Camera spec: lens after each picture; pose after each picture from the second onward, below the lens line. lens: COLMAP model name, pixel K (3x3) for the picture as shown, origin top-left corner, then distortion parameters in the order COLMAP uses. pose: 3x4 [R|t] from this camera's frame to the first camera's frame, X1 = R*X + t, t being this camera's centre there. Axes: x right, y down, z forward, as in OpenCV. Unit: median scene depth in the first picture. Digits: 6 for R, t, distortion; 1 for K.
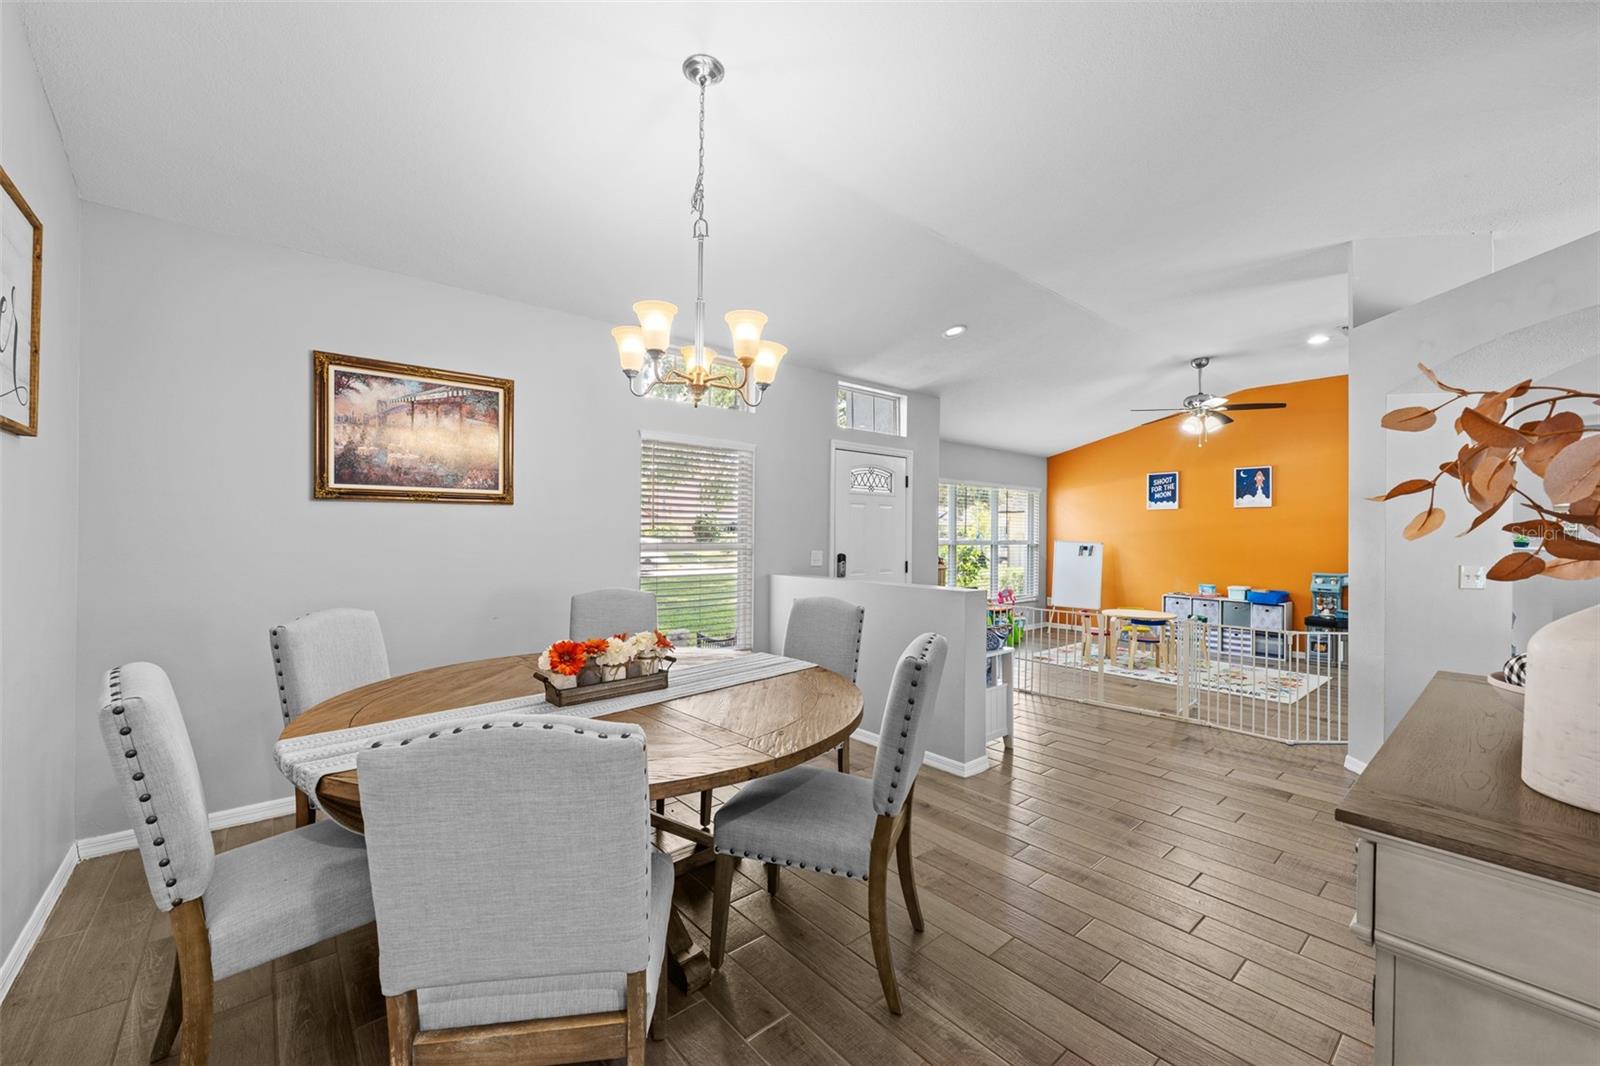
lens RADIAL K [[635.2, 0, 798.6], [0, 635.2, 532.6], [0, 0, 1]] dist [0.000453, -0.000018]
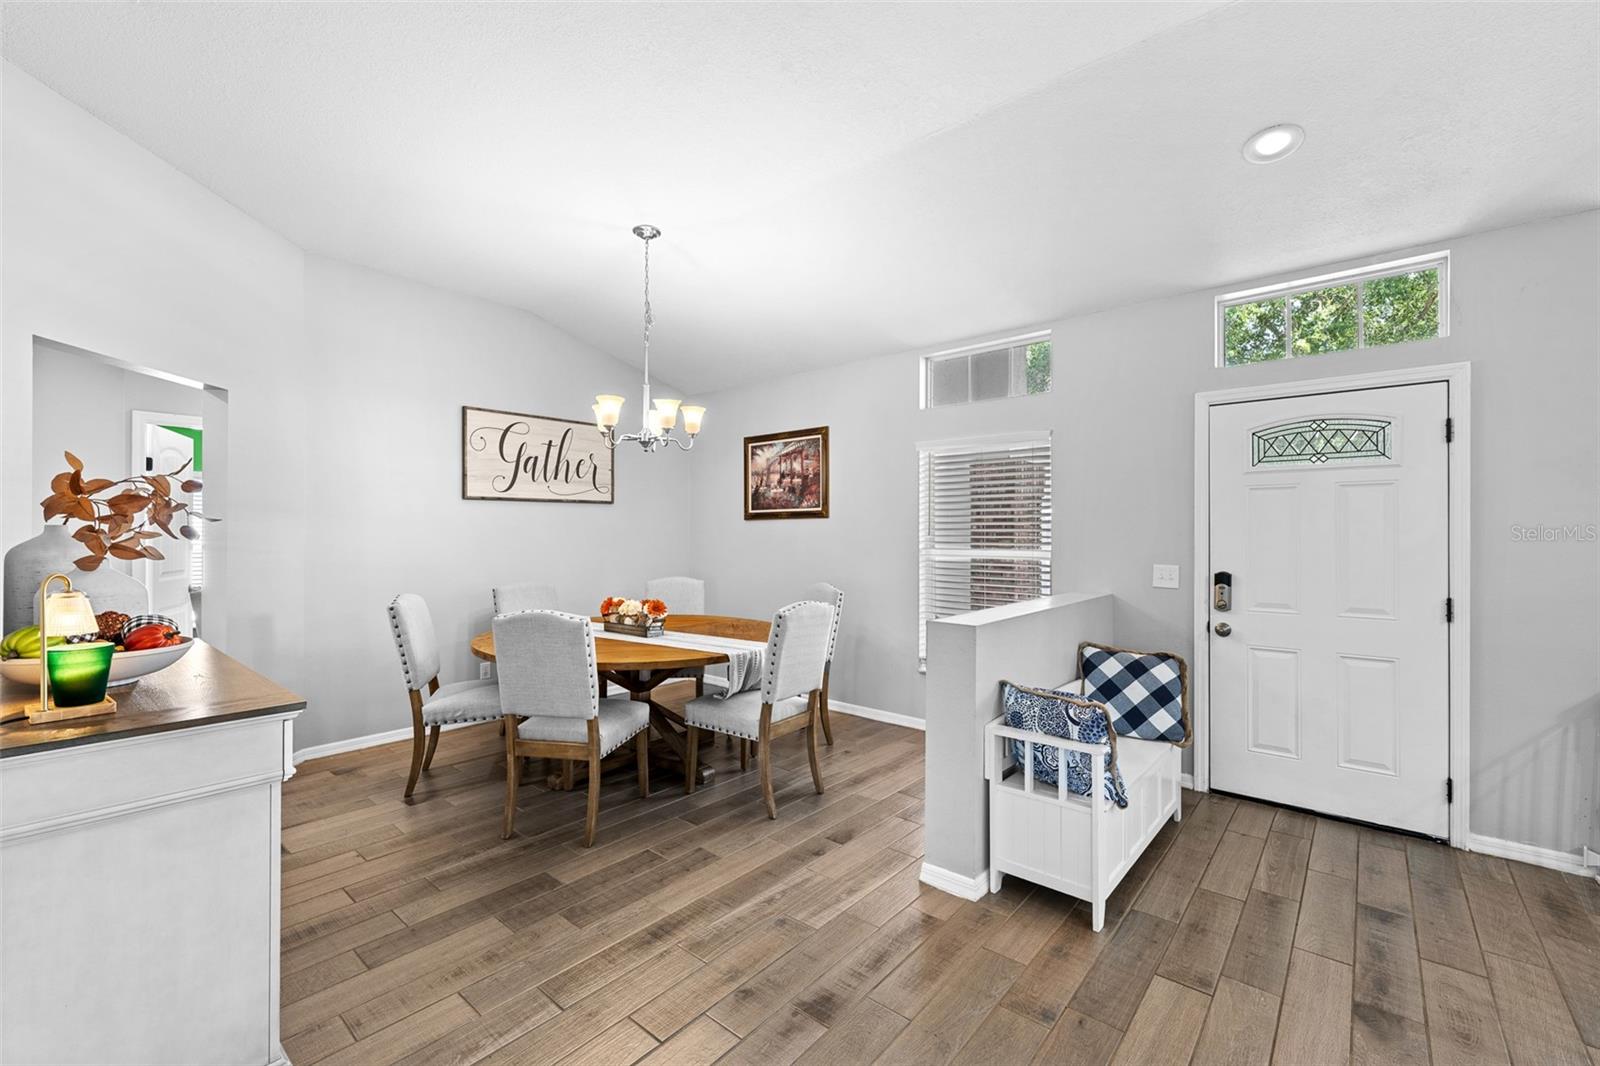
lens RADIAL K [[664.9, 0, 804.0], [0, 664.9, 534.5], [0, 0, 1]] dist [0.000137, -0.000001]
pose [[0.158088, -0.004620, -0.987414, 1.053444], [-0.000180, 0.999989, -0.004708, -0.001096], [0.987425, 0.000922, 0.158085, 0.804672]]
